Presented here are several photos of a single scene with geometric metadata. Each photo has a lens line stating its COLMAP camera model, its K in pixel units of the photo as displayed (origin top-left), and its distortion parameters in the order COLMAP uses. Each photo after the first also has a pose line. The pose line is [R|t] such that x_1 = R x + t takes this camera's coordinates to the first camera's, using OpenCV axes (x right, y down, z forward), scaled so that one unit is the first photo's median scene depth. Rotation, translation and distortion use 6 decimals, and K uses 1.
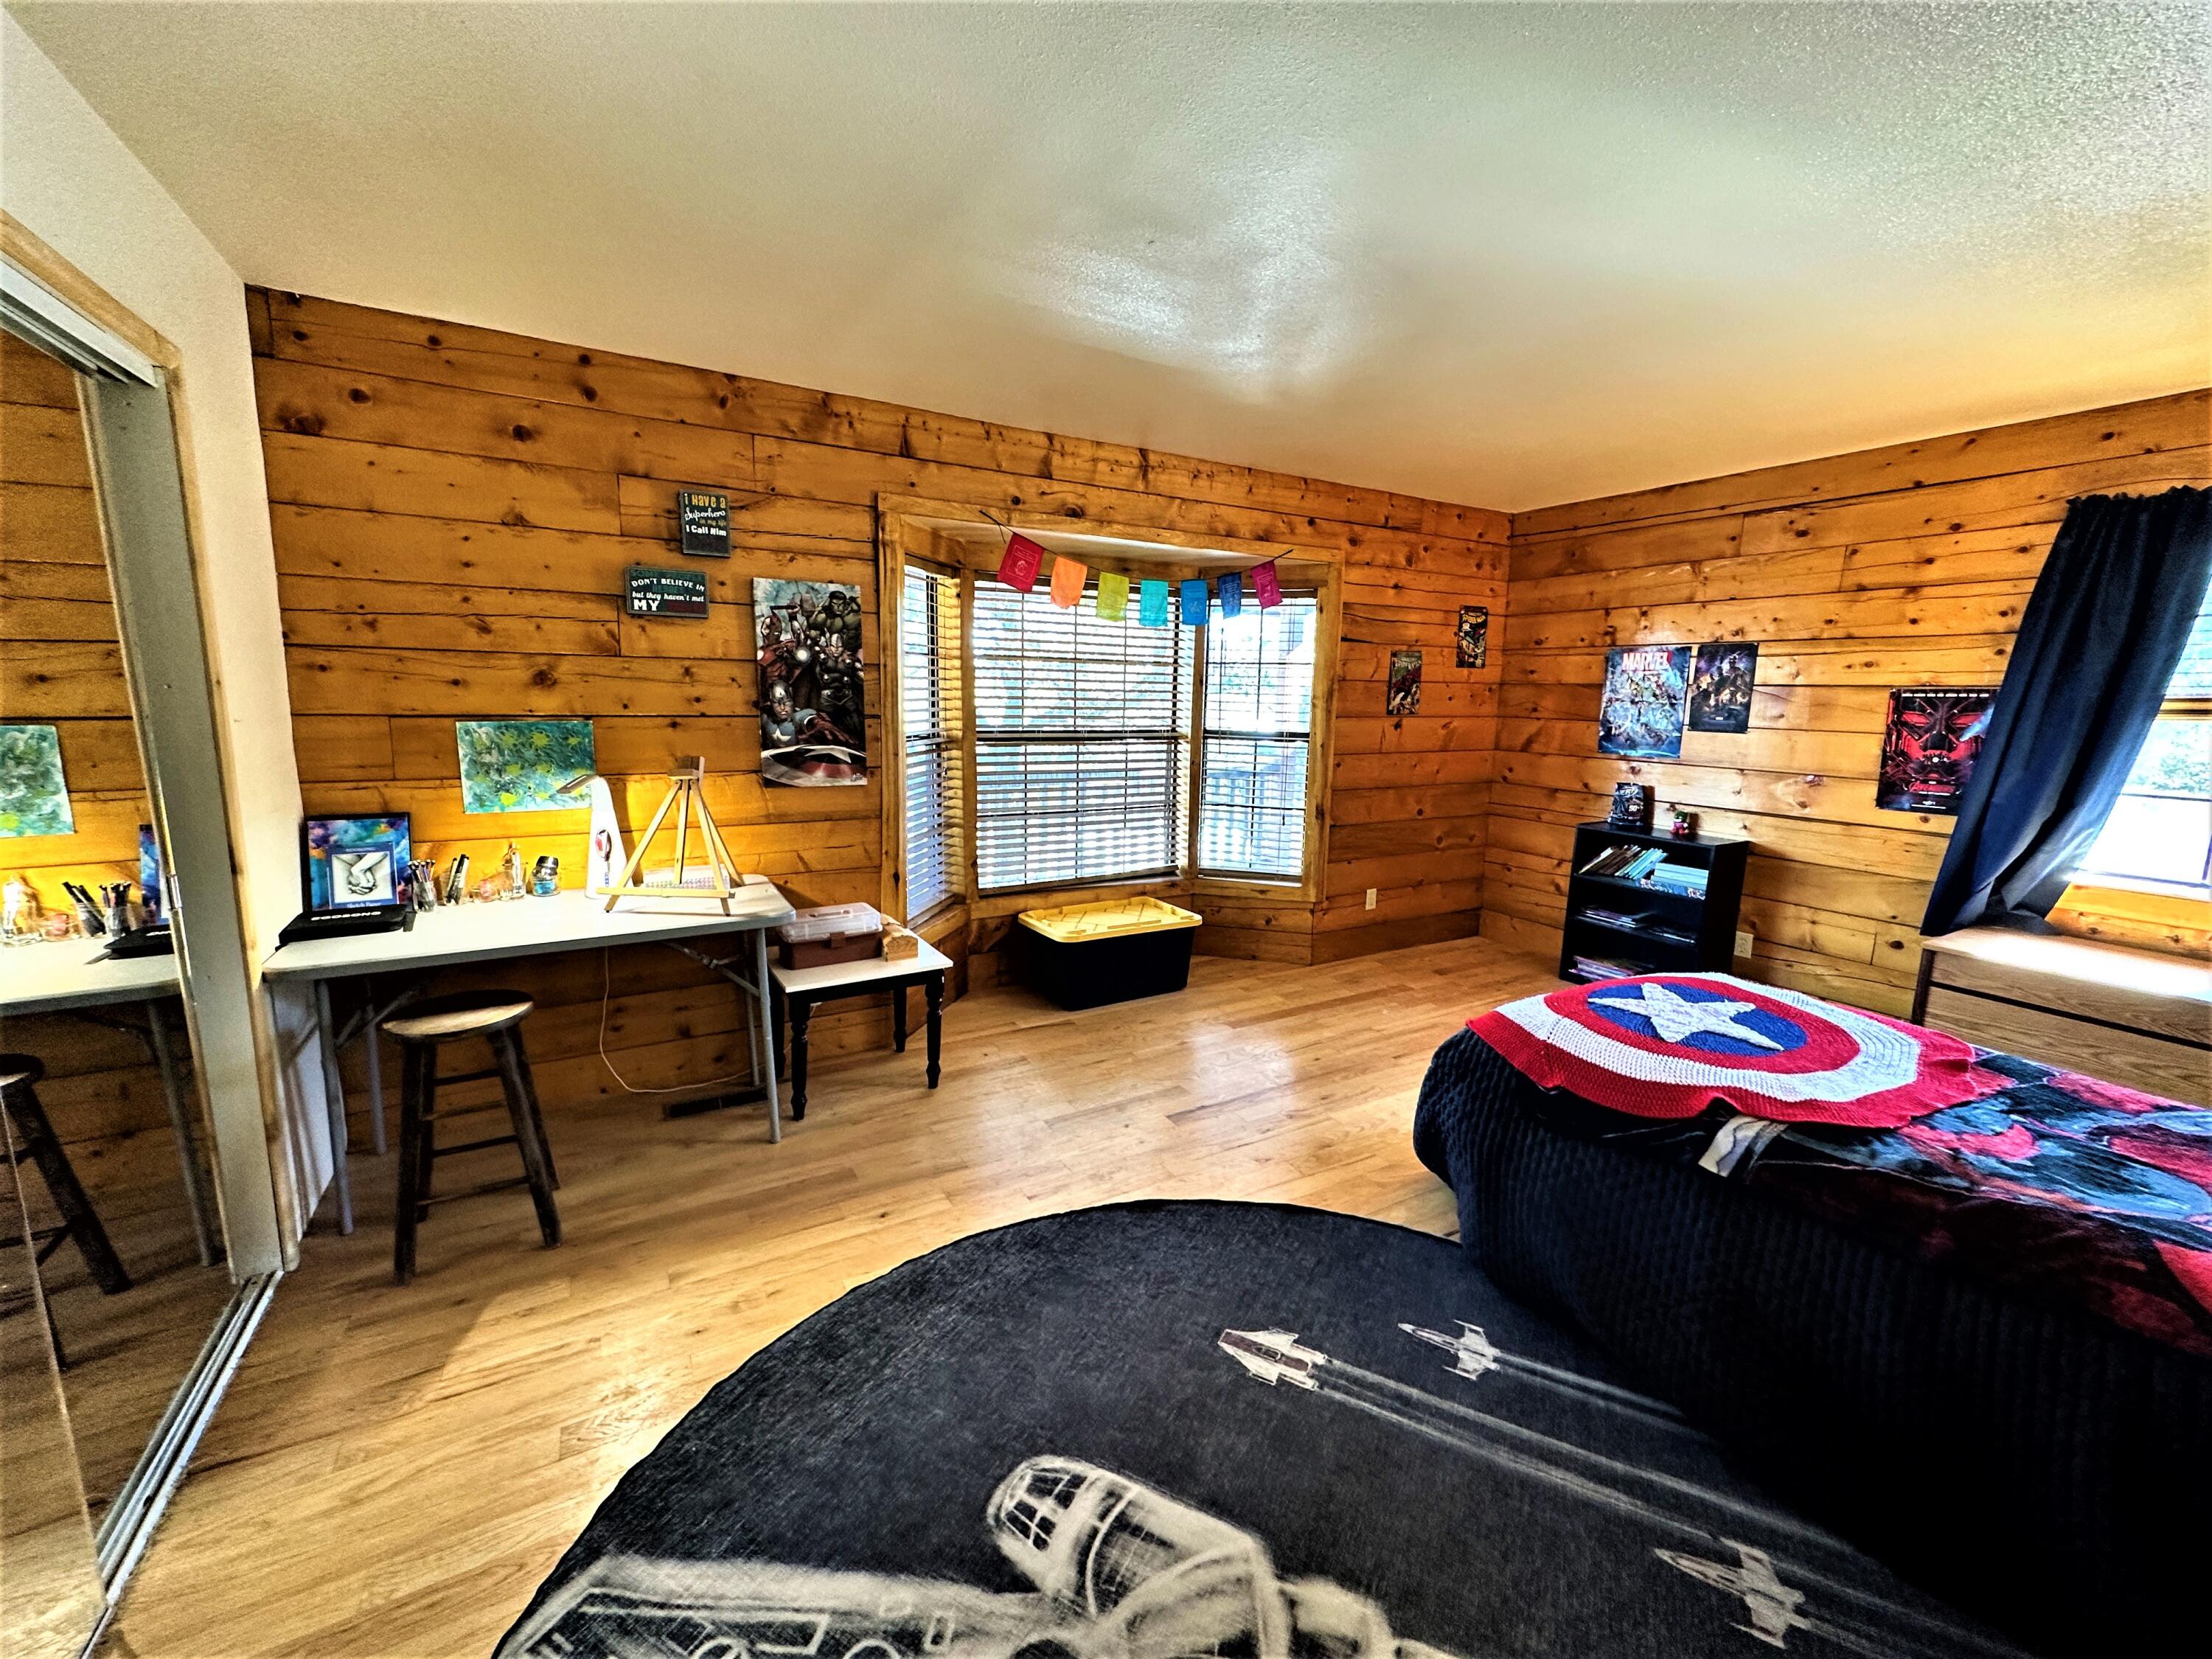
lens RADIAL K [[876.5, 0, 1105.1], [0, 876.5, 826.4], [0, 0, 1]] dist [-0.003285, -0.000463]
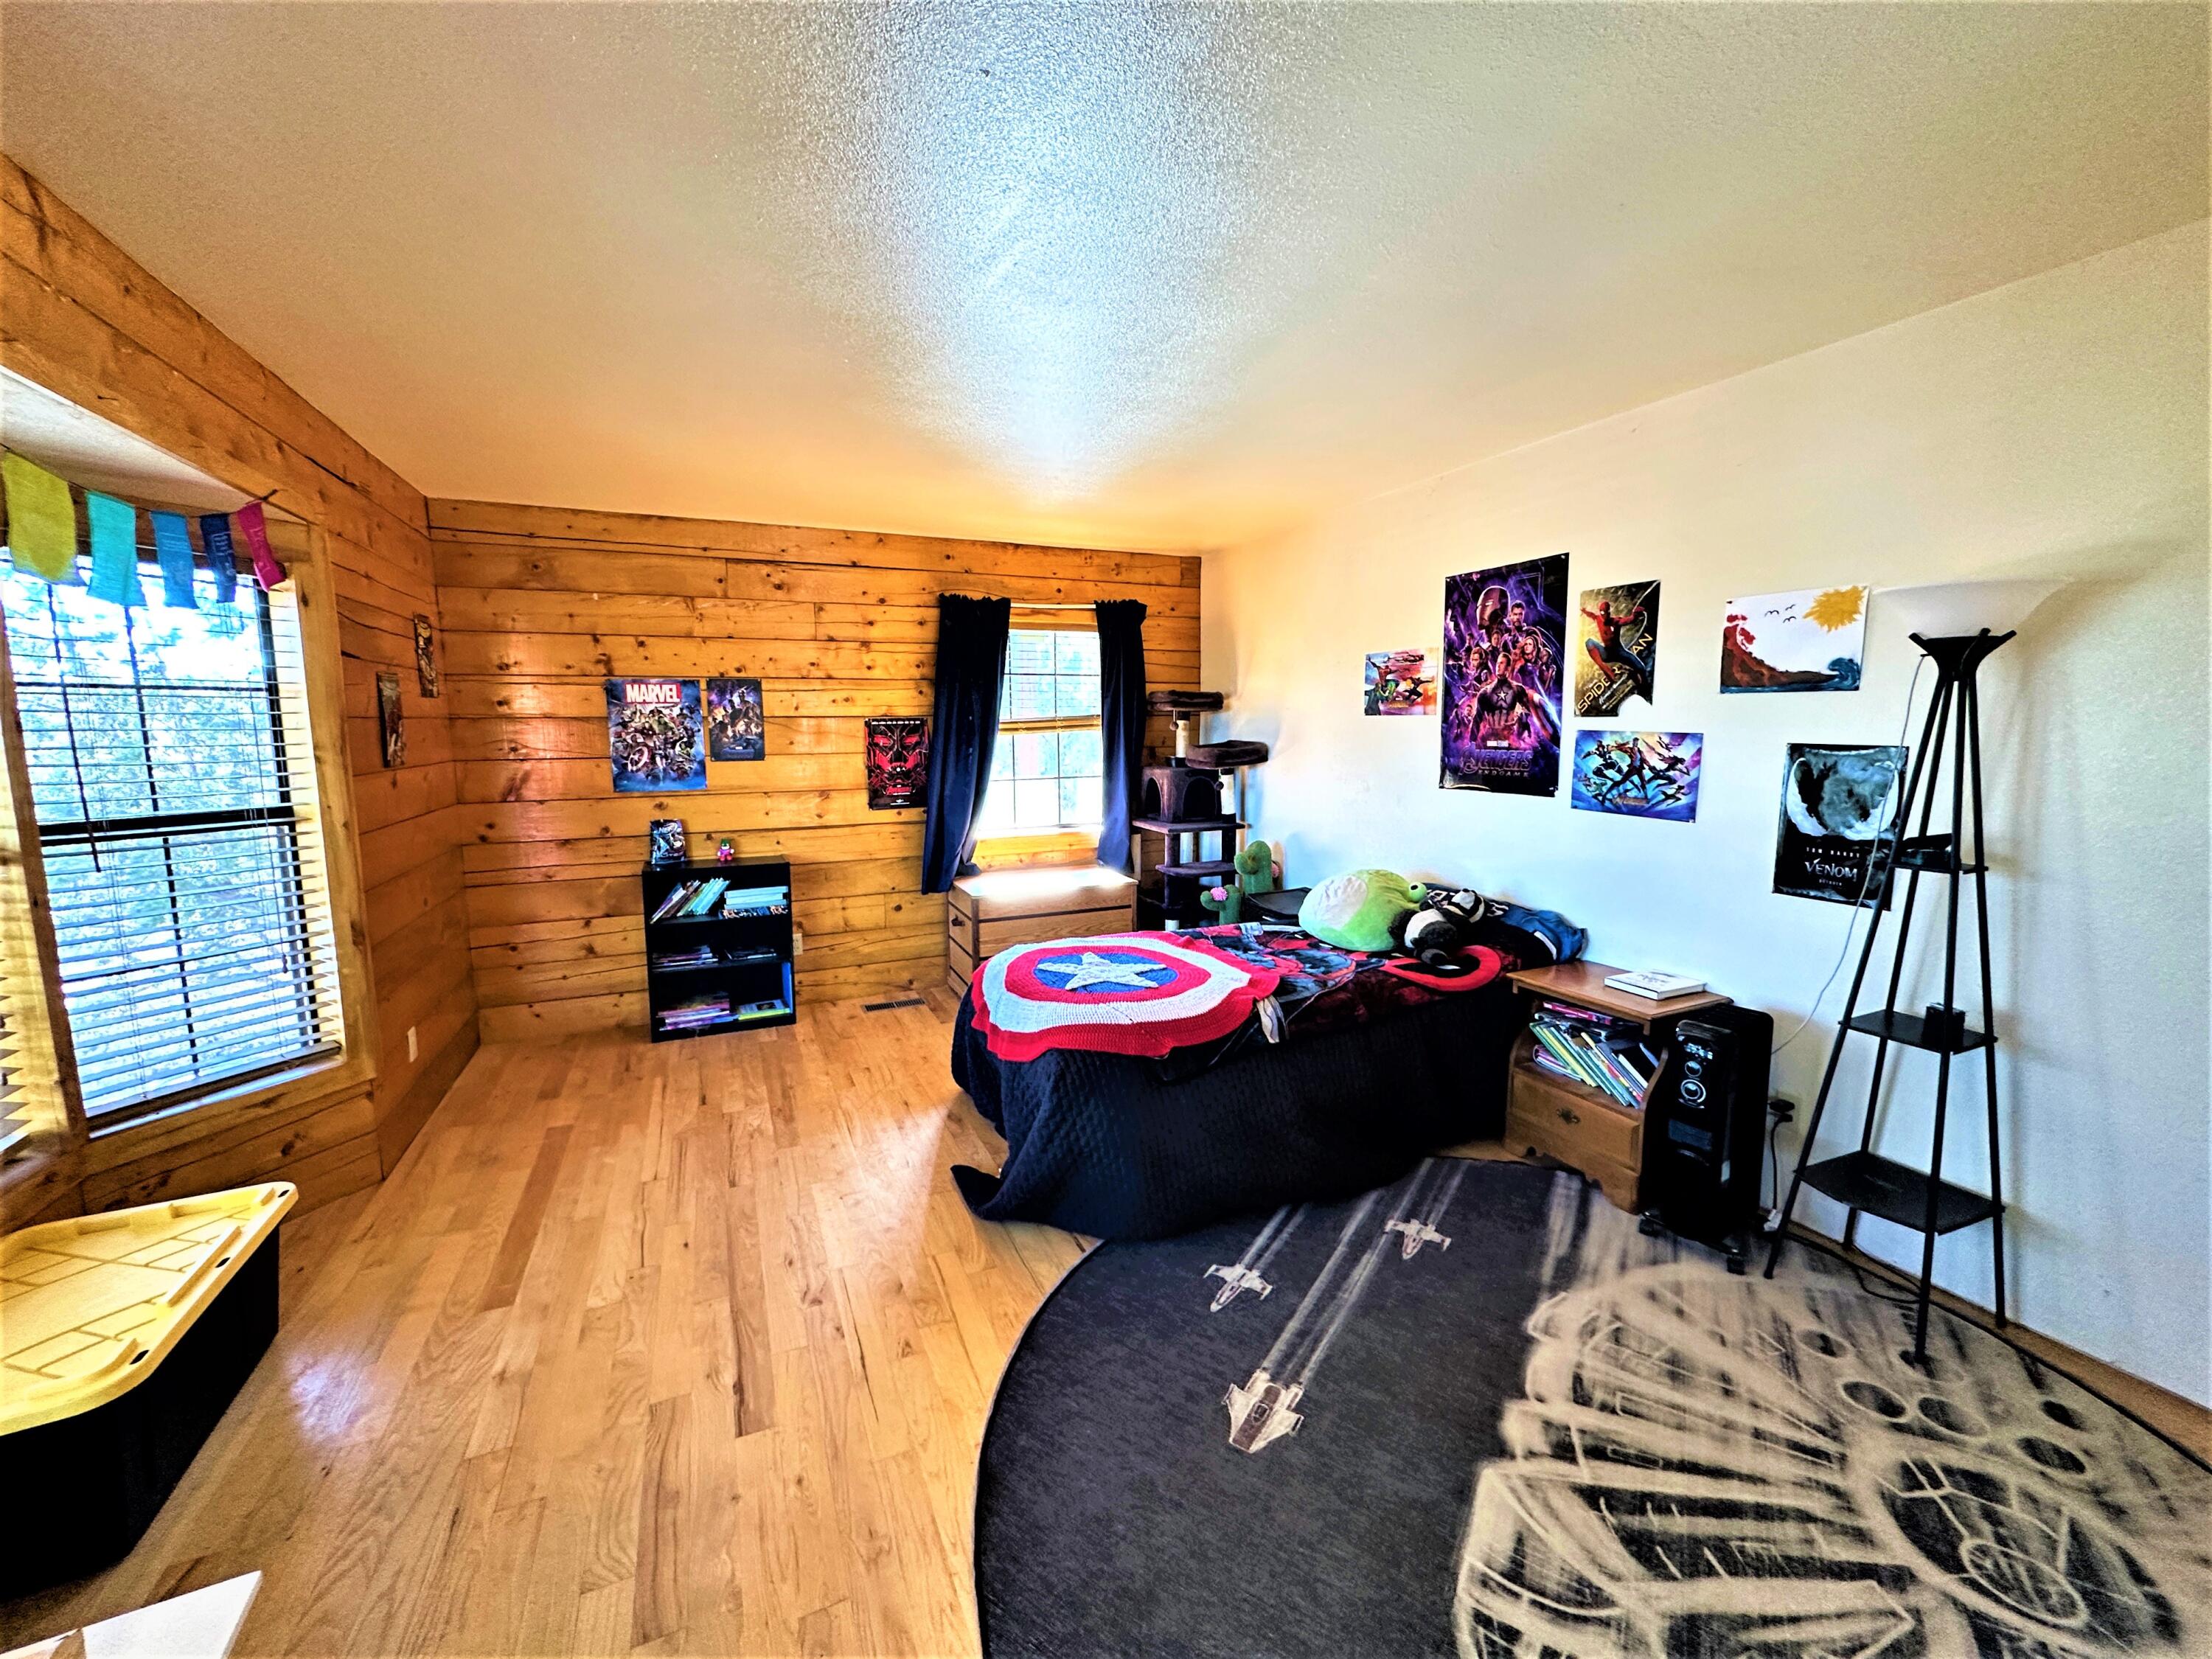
lens RADIAL K [[876.5, 0, 1105.1], [0, 876.5, 826.4], [0, 0, 1]] dist [-0.003285, -0.000463]
pose [[0.091744, -0.136283, 0.986413, -0.401327], [0.164024, 0.979128, 0.120021, -0.103241], [-0.982181, 0.150784, 0.112183, 0.553624]]
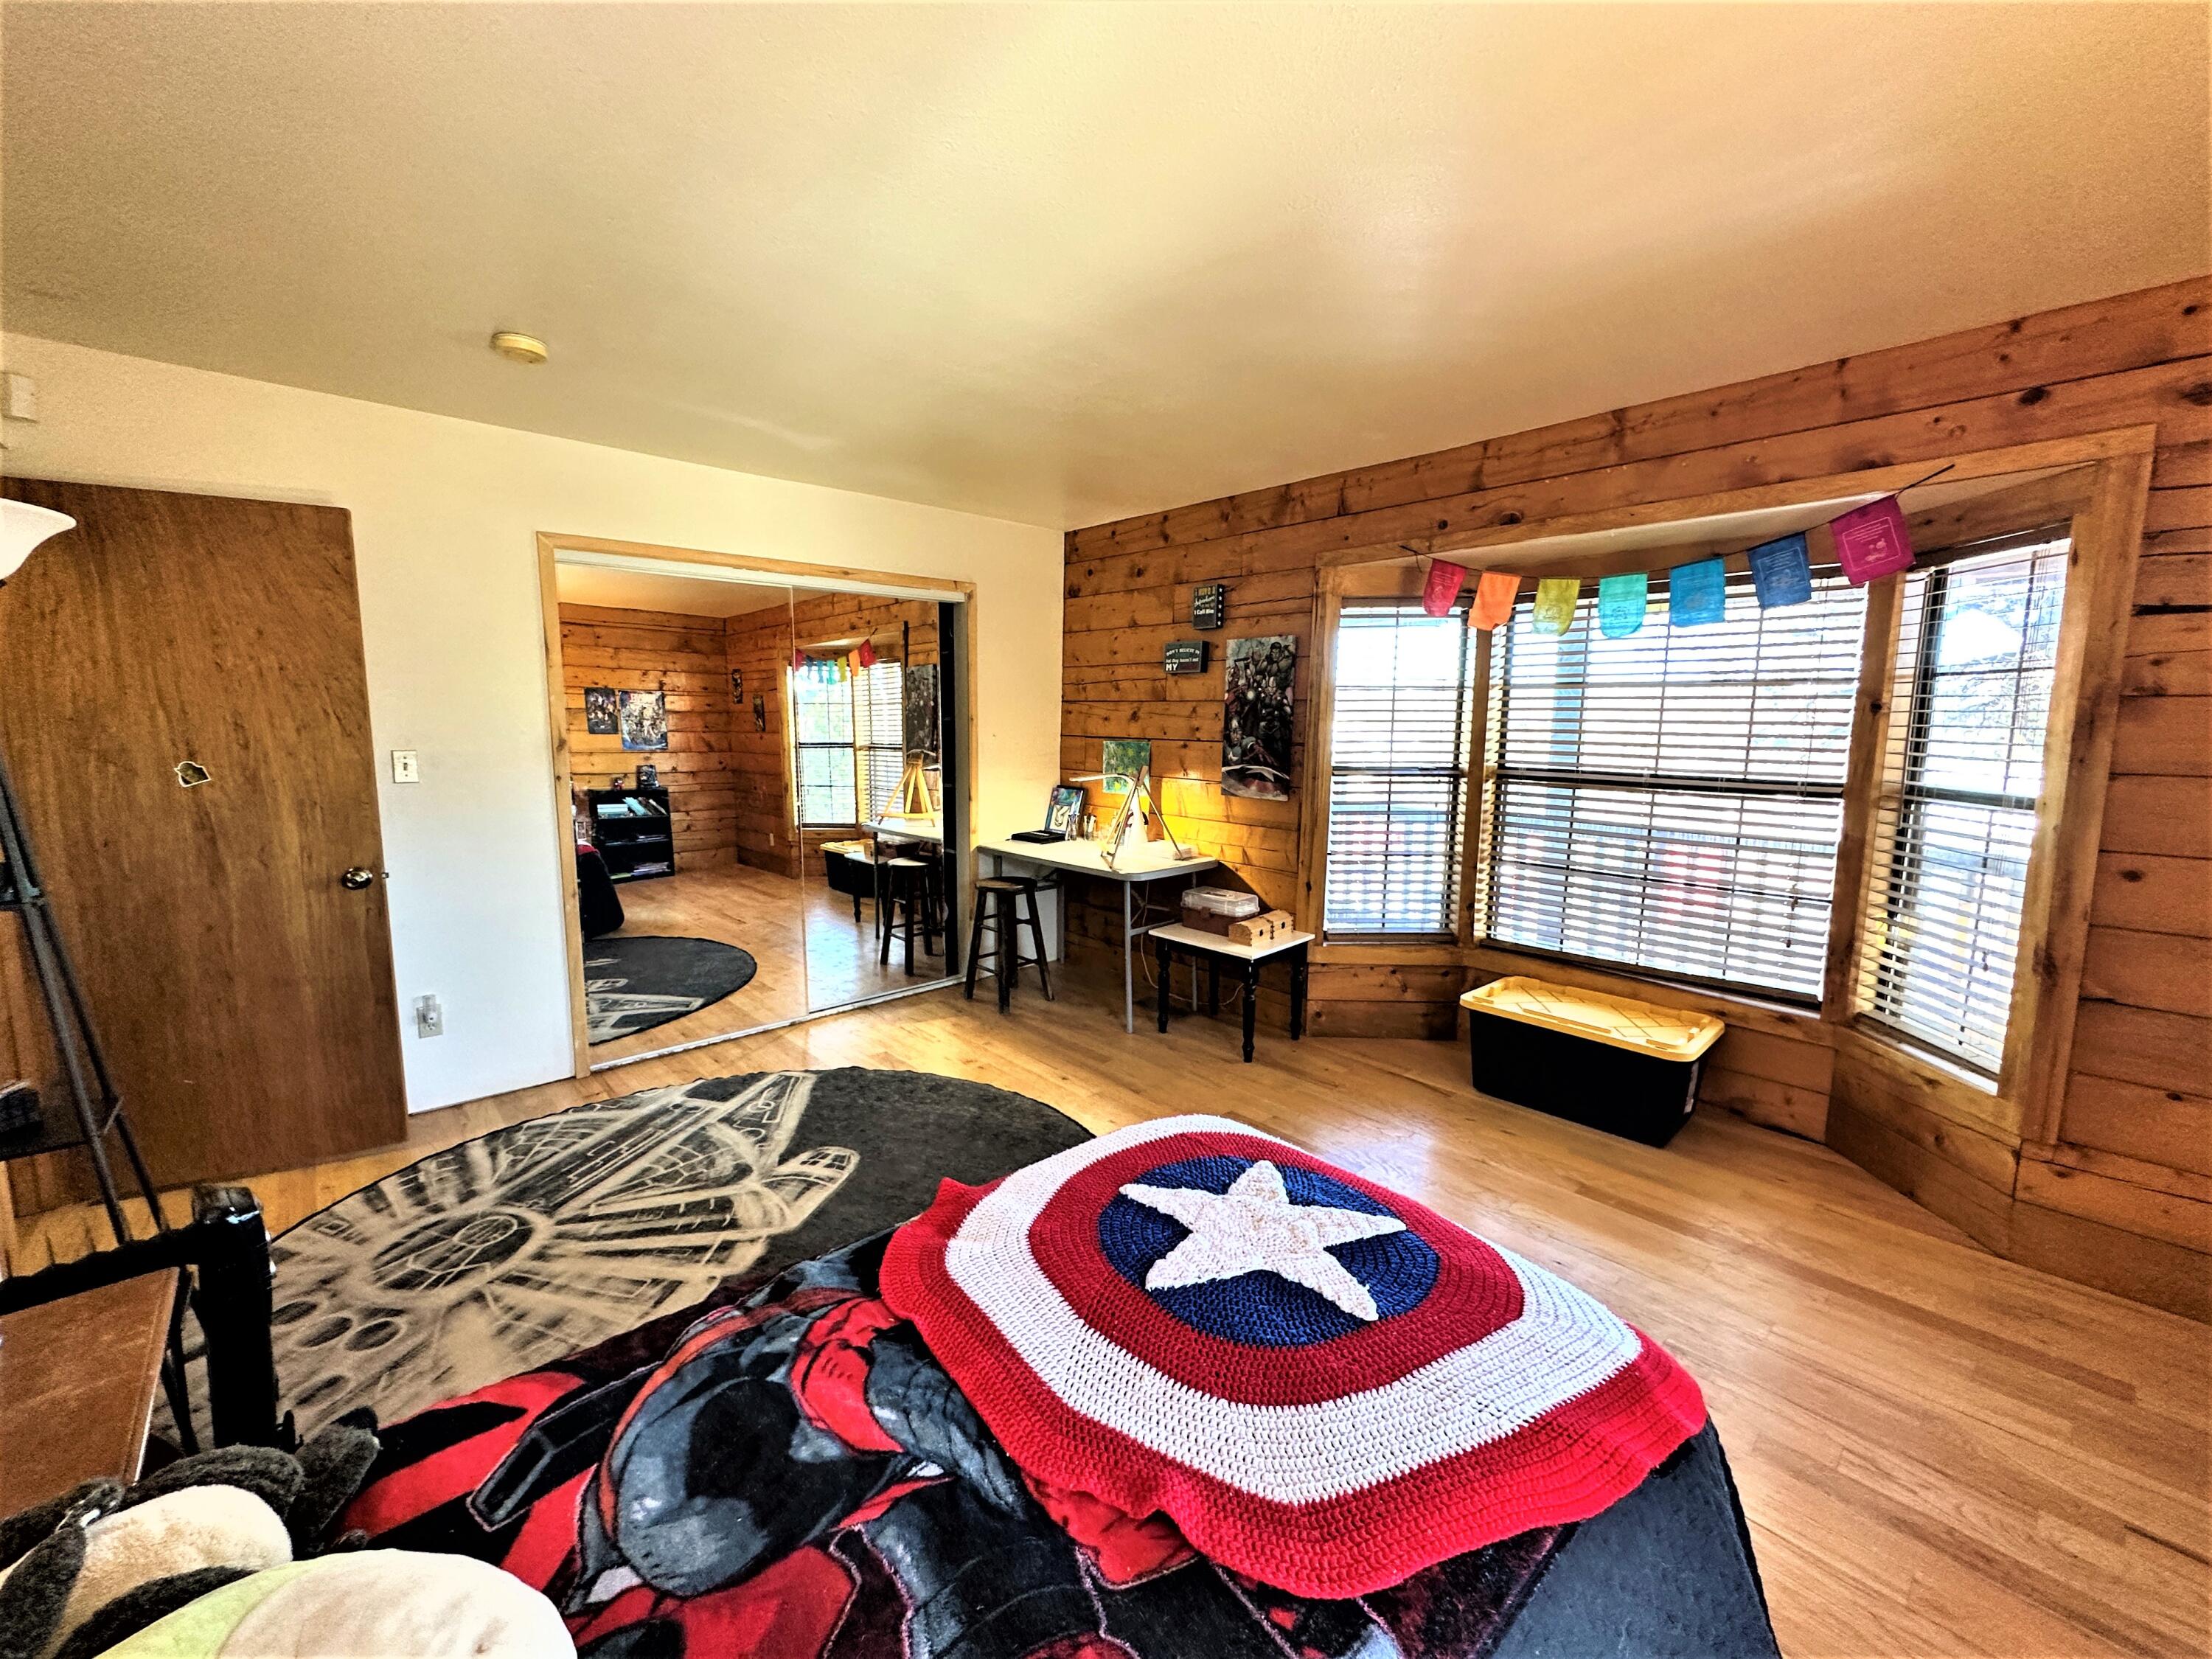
lens RADIAL K [[876.5, 0, 1105.1], [0, 876.5, 826.4], [0, 0, 1]] dist [-0.003285, -0.000463]
pose [[0.217645, 0.106487, -0.970202, 0.815070], [-0.153925, 0.985336, 0.073618, -0.062528], [0.963814, 0.133316, 0.230845, 0.485453]]
